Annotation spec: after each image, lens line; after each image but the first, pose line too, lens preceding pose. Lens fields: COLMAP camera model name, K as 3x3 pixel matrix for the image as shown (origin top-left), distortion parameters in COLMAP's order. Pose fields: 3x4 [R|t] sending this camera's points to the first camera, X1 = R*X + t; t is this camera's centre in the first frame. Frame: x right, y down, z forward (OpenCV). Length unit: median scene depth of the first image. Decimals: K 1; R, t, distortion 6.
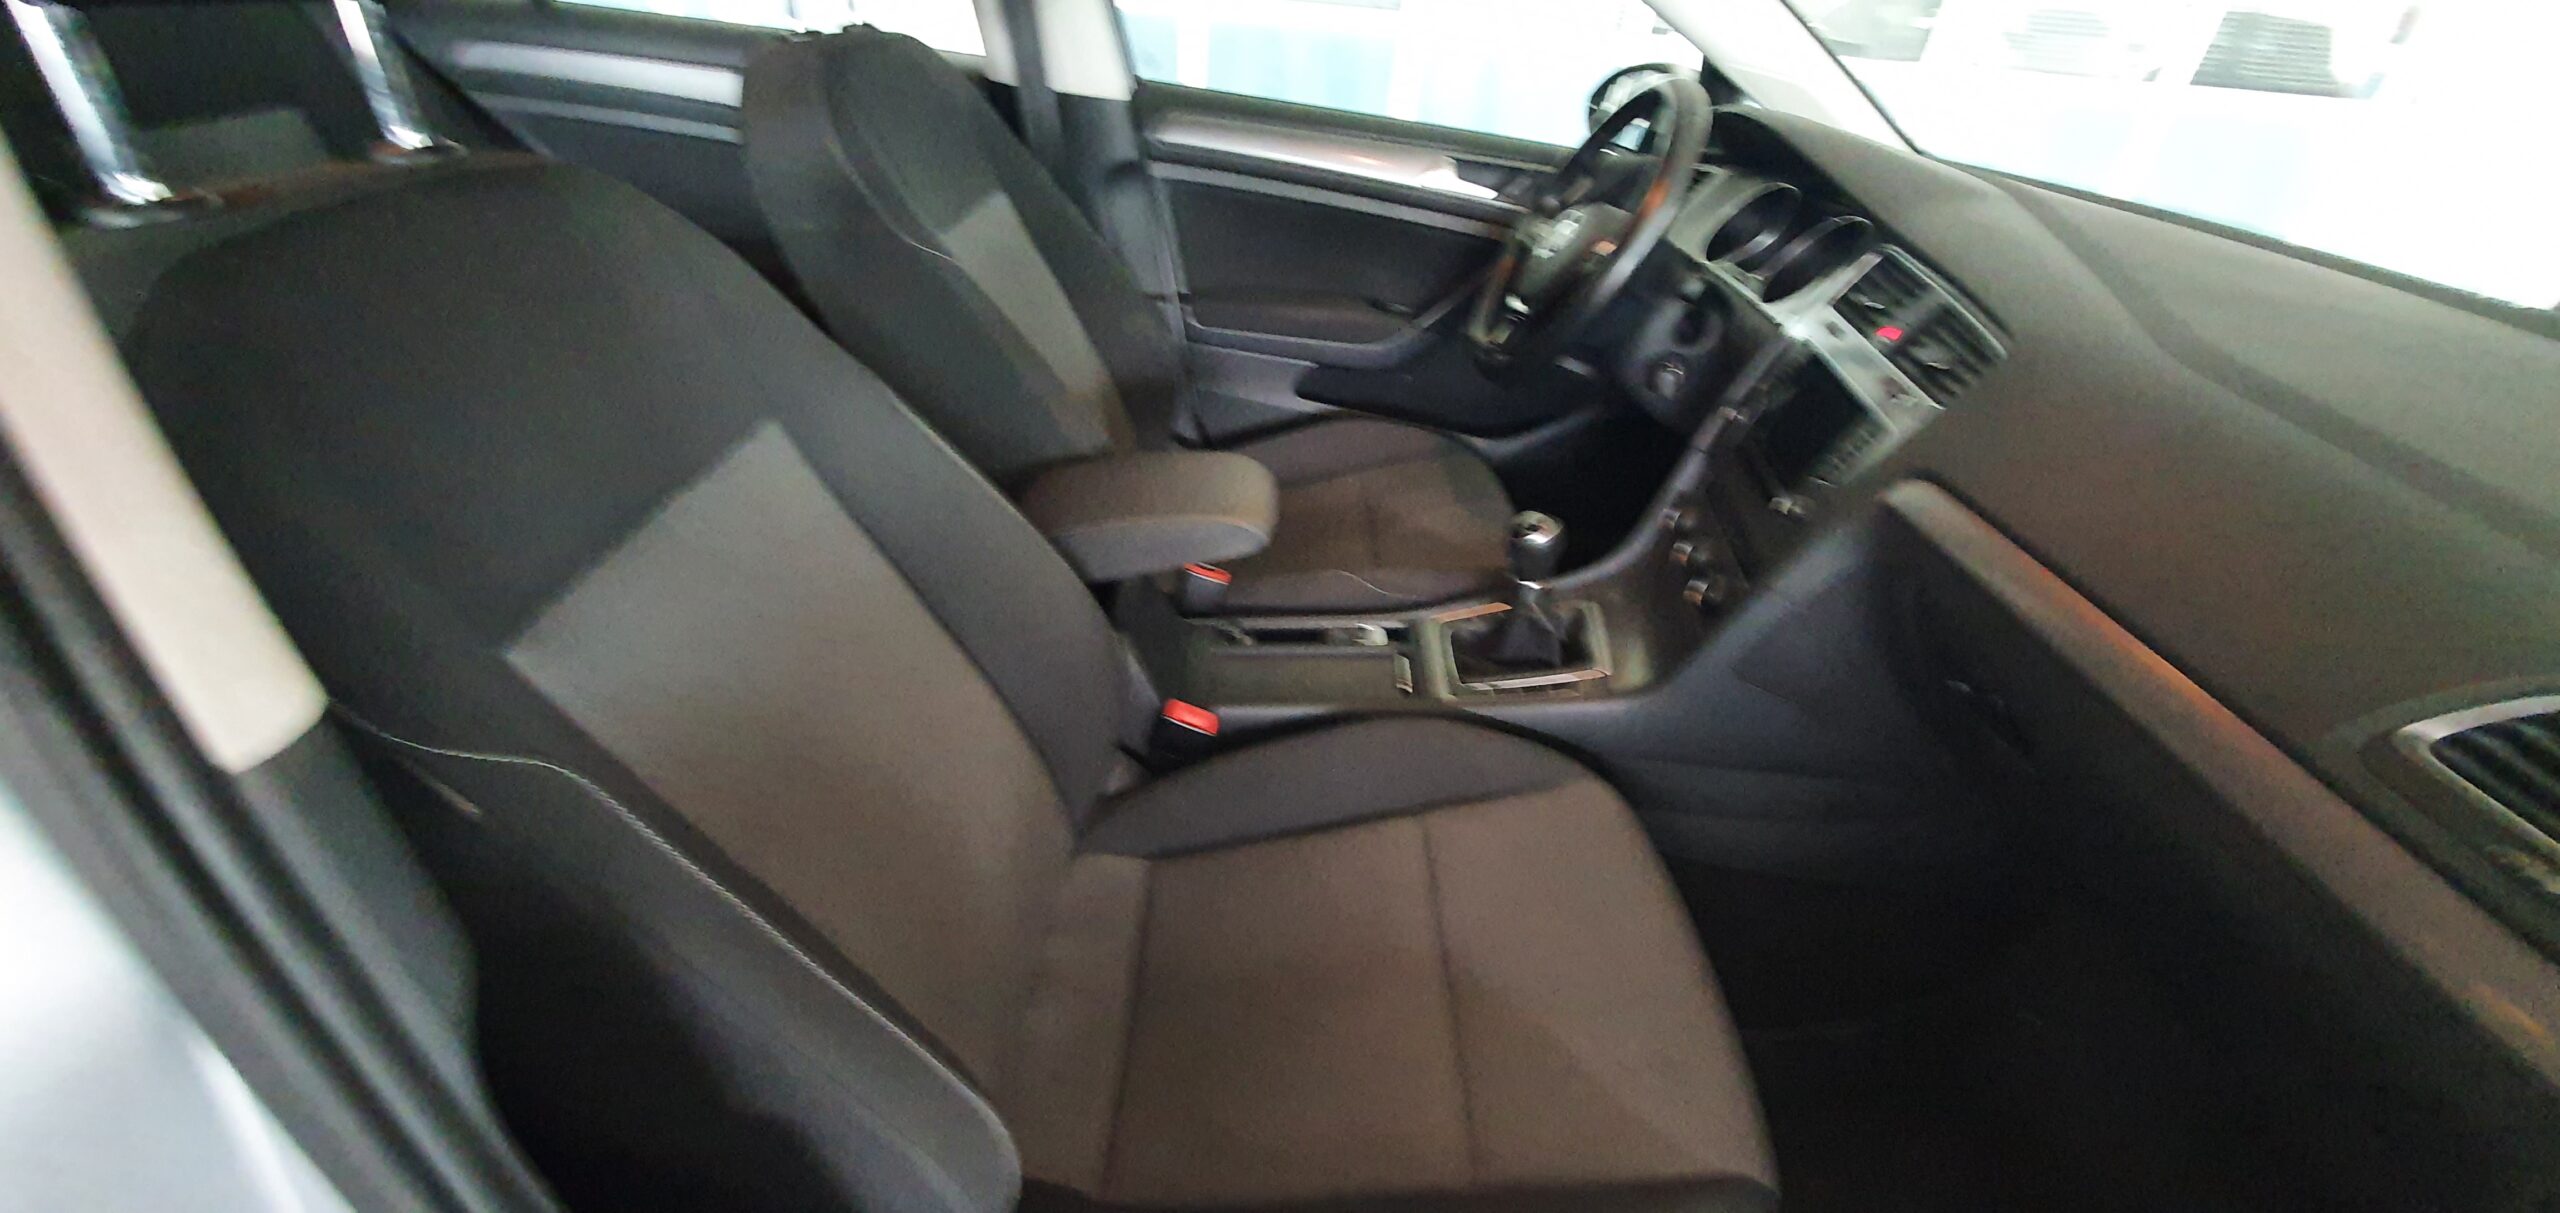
lens RADIAL K [[1008.6, 0, 1261.5], [0, 1008.6, 607.1], [0, 0, 1]] dist [-0.000893, -0.000150]
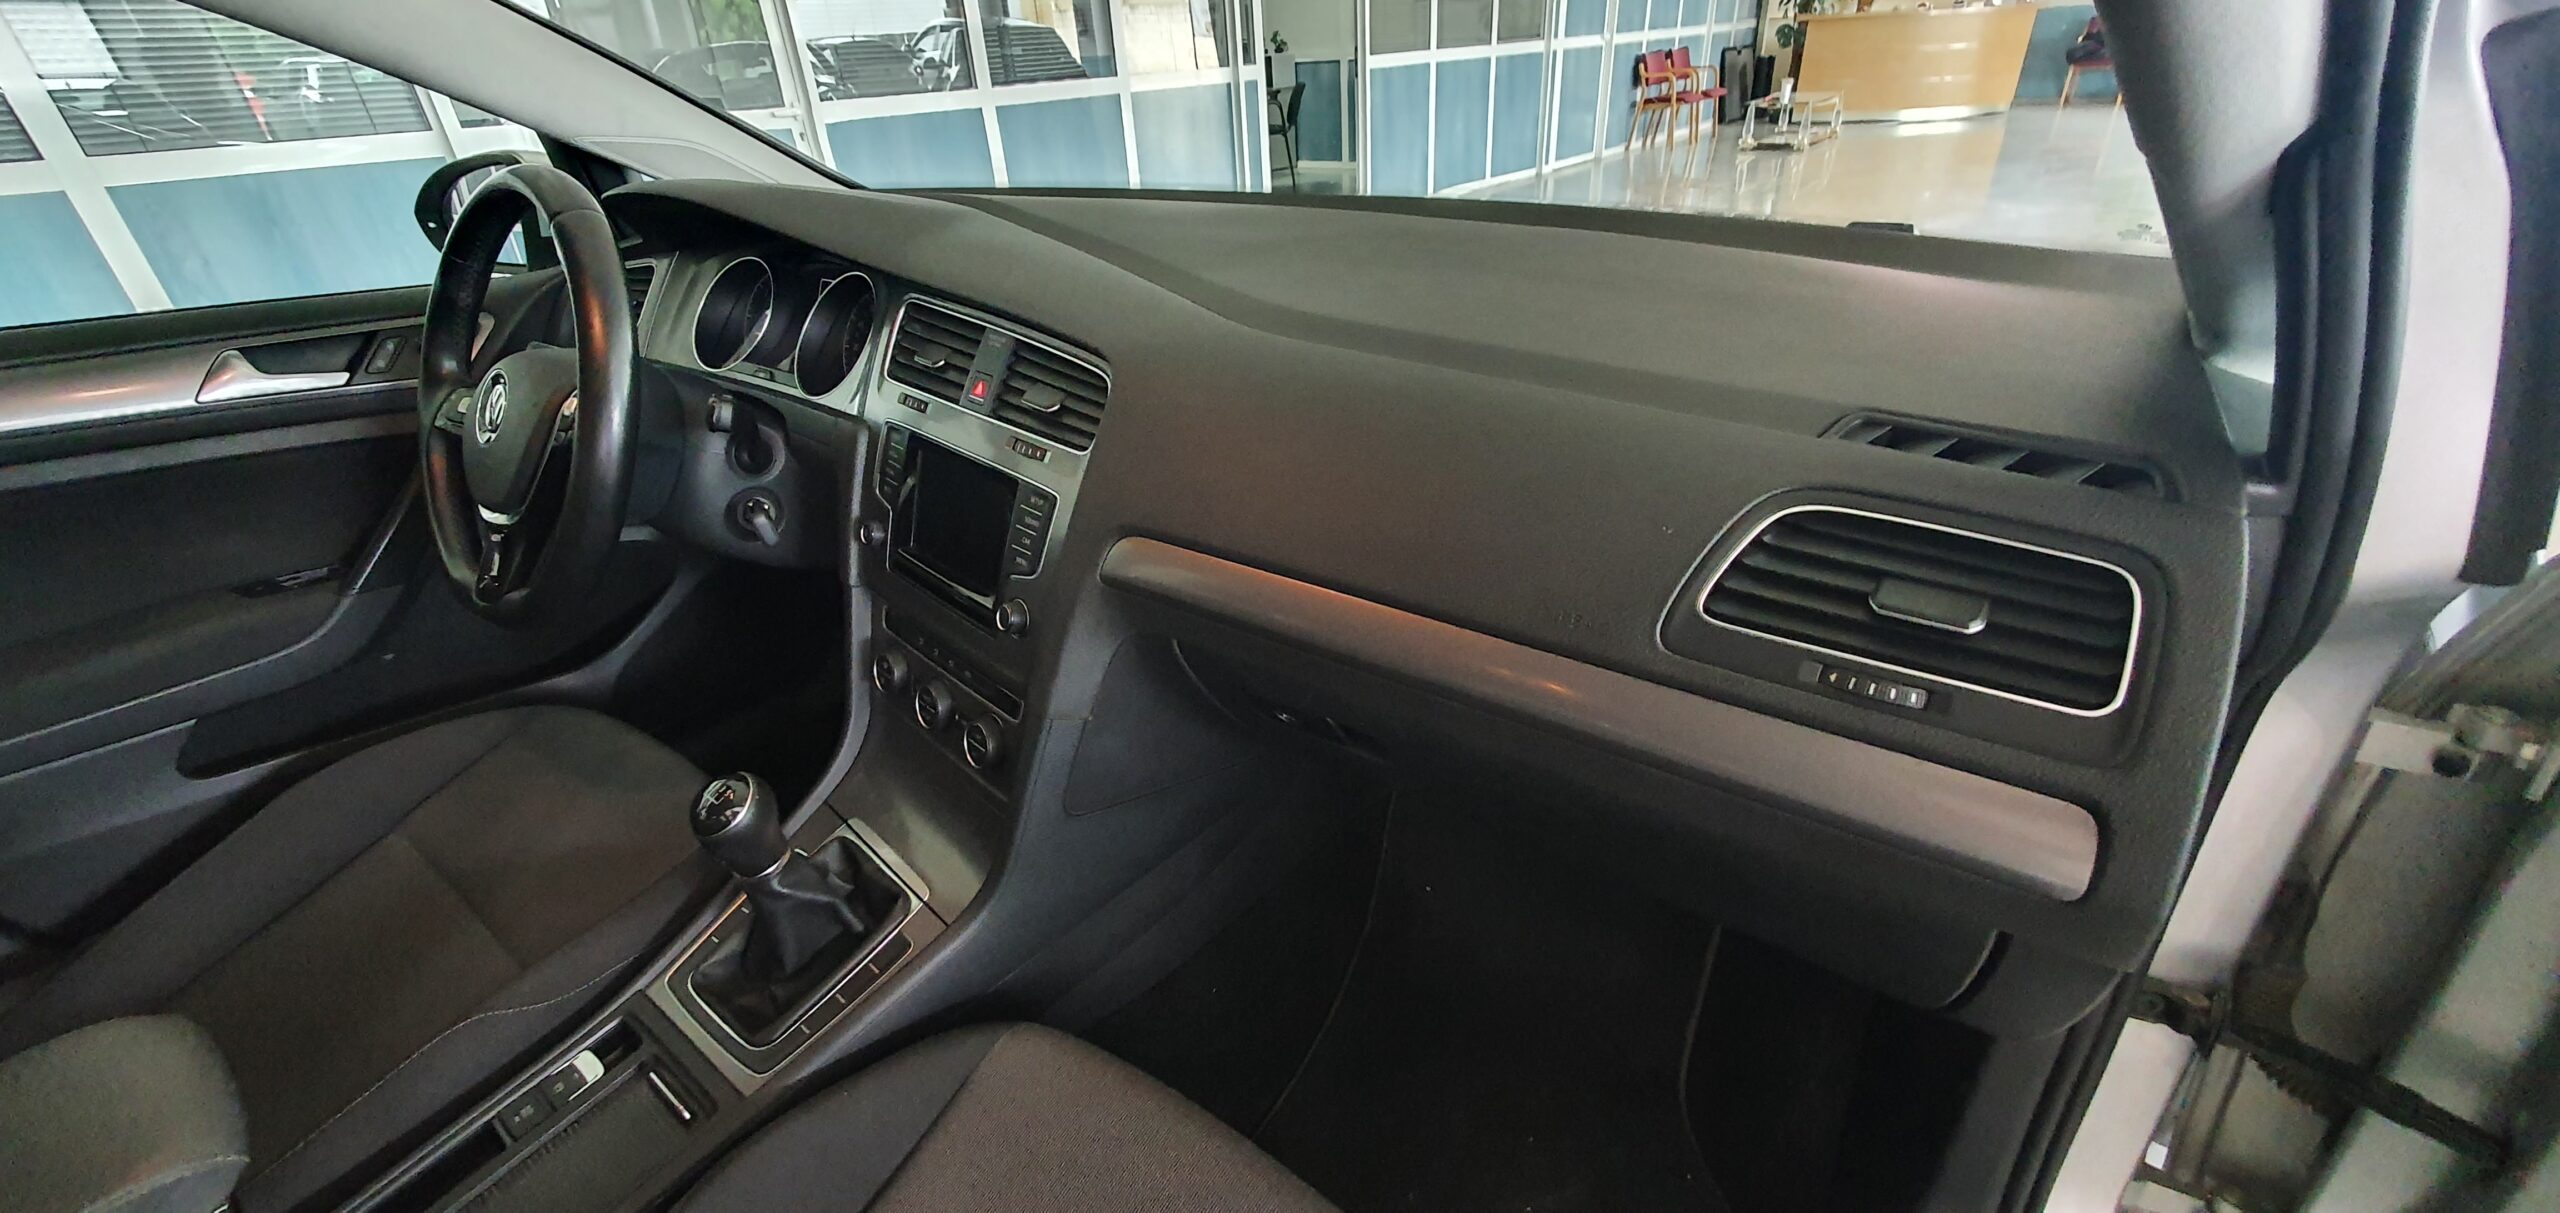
lens RADIAL K [[1008.6, 0, 1261.5], [0, 1008.6, 607.1], [0, 0, 1]] dist [-0.000893, -0.000150]
pose [[0.576105, -0.483592, 0.658970, 0.085596], [0.513599, 0.841340, 0.168412, -0.110774], [-0.635861, 0.241424, 0.733073, 0.212888]]
